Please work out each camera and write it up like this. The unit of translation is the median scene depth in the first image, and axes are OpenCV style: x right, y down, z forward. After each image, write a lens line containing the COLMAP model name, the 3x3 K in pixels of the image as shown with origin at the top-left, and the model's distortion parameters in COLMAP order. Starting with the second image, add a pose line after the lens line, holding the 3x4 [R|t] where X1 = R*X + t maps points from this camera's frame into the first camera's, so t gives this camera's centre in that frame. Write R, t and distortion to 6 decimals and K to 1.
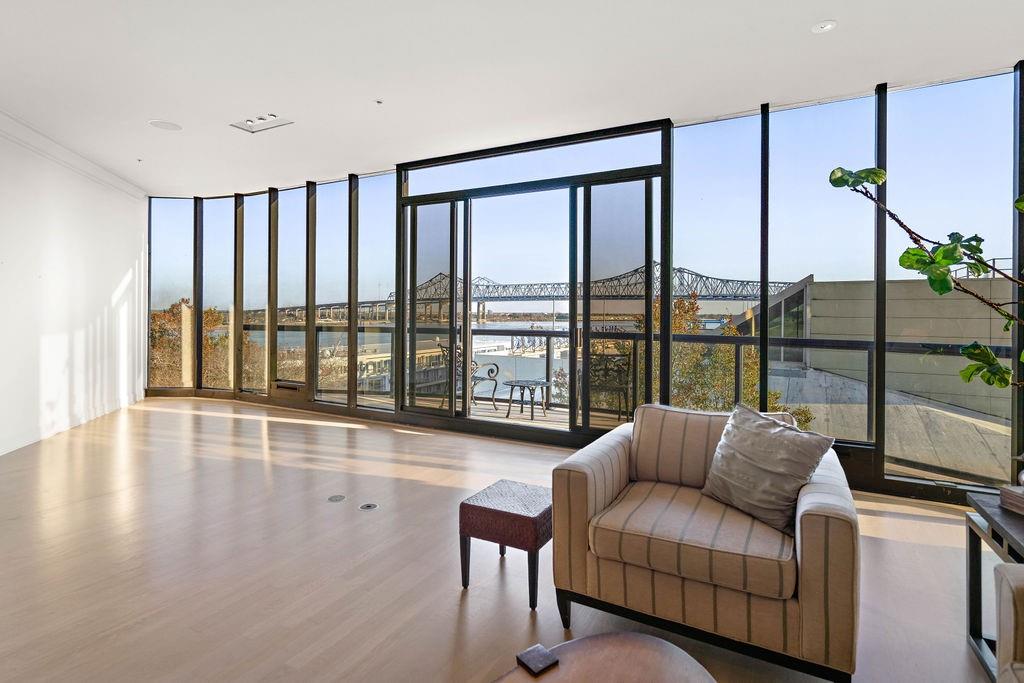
lens RADIAL K [[497.0, 0, 511.9], [0, 497.0, 326.7], [0, 0, 1]] dist [0.000857, 0.000065]
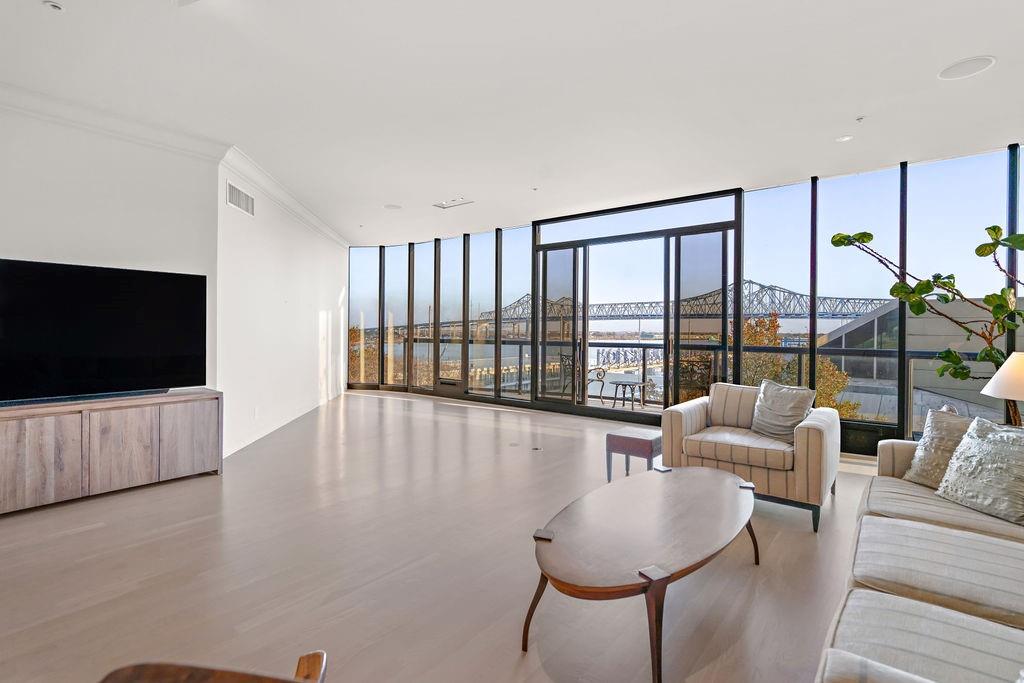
lens RADIAL K [[486.4, 0, 512.0], [0, 486.4, 341.5], [0, 0, 1]] dist [-0.002474, -0.000266]
pose [[0.986341, 0.004252, -0.164661, -0.065279], [-0.005547, 0.999957, -0.007404, 0.016385], [0.164623, 0.008217, 0.986322, -0.333451]]
